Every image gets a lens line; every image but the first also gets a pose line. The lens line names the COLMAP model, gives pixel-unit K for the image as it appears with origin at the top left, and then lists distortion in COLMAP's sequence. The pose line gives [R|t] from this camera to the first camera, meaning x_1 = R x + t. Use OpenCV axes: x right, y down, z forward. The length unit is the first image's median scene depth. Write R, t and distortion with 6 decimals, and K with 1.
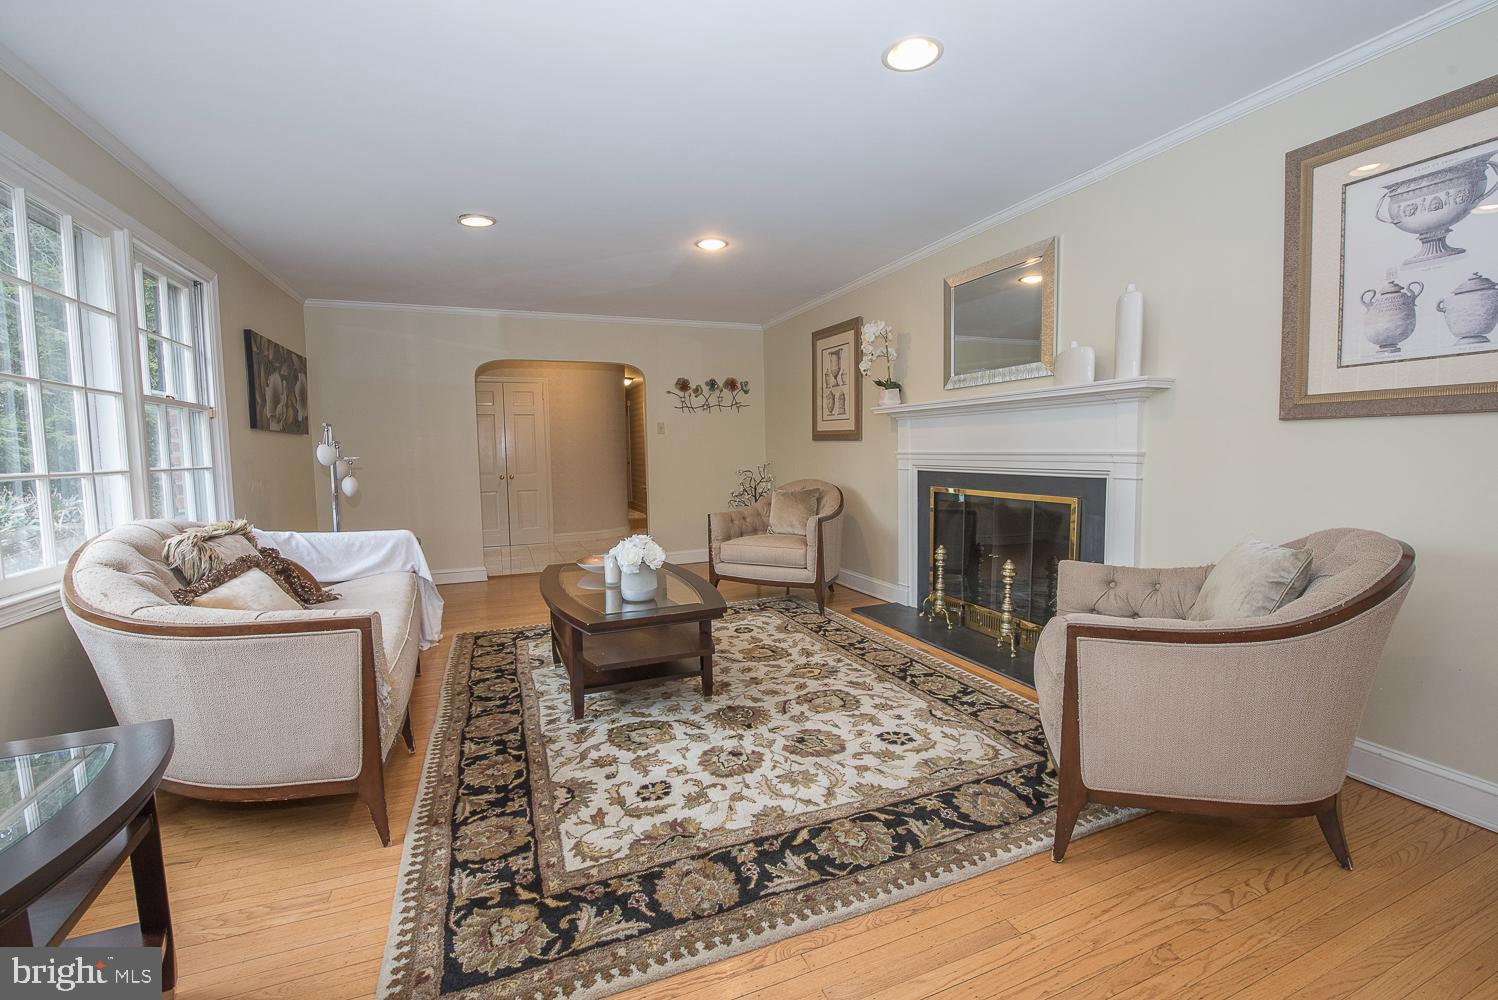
lens RADIAL K [[633.0, 0, 749.0], [0, 633.0, 500.0], [0, 0, 1]] dist [-0.006381, -0.003576]
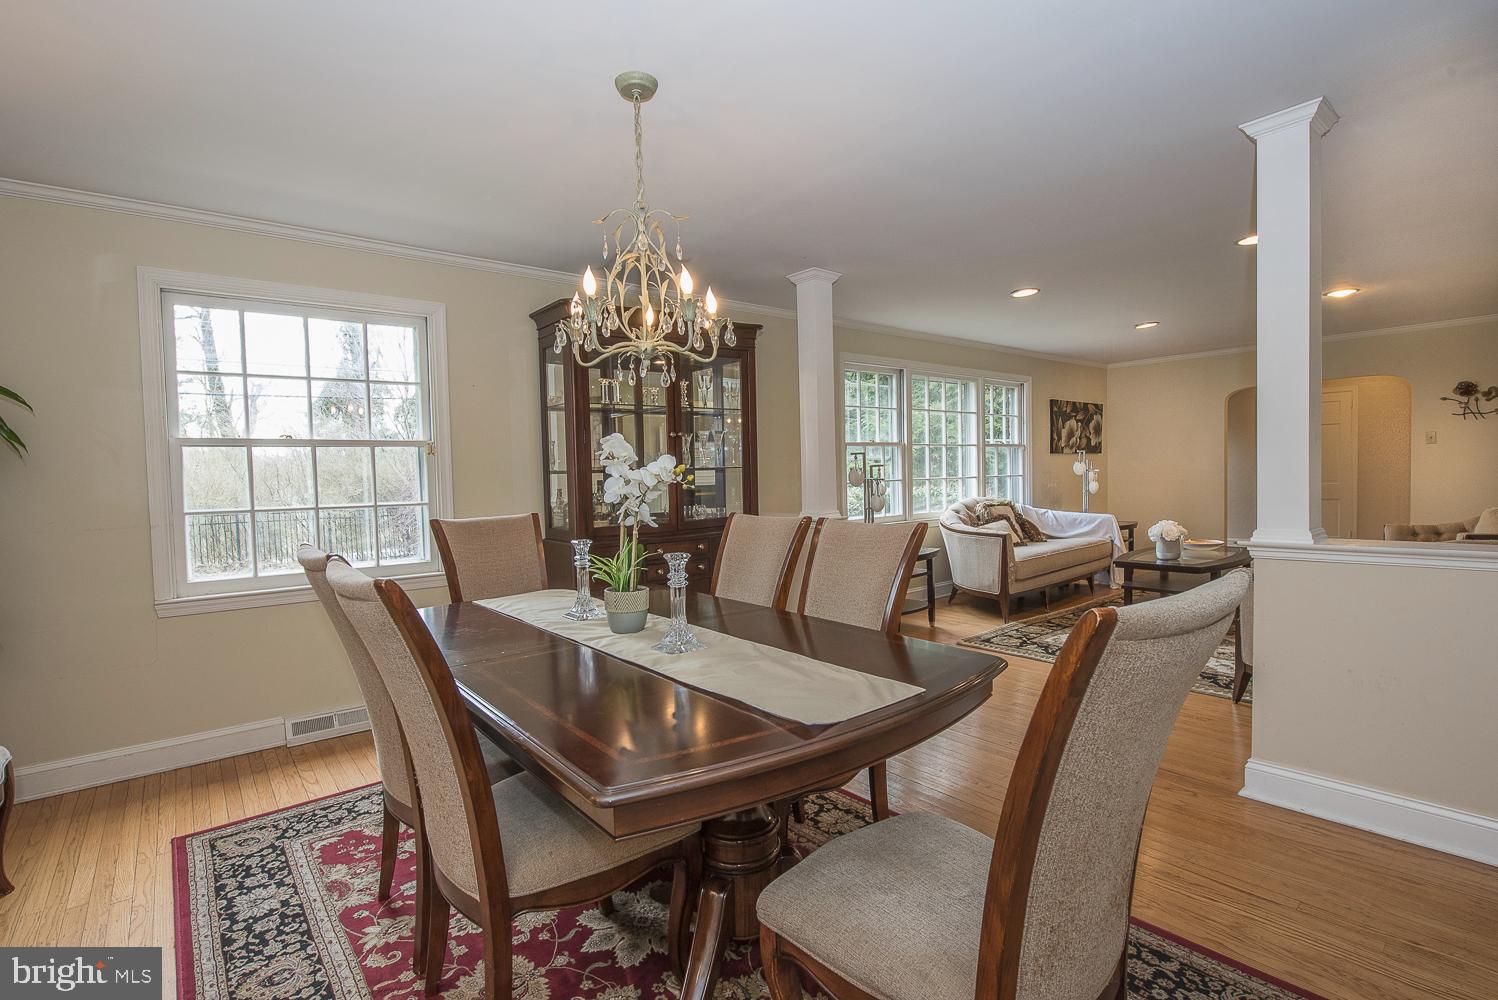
lens RADIAL K [[701.8, 0, 749.0], [0, 701.8, 500.0], [0, 0, 1]] dist [0.000717, 0.000039]
pose [[0.302139, 0.049470, -0.951980, 0.937004], [-0.057353, 0.997787, 0.033648, 0.001976], [0.951537, 0.044433, 0.304307, -0.464133]]
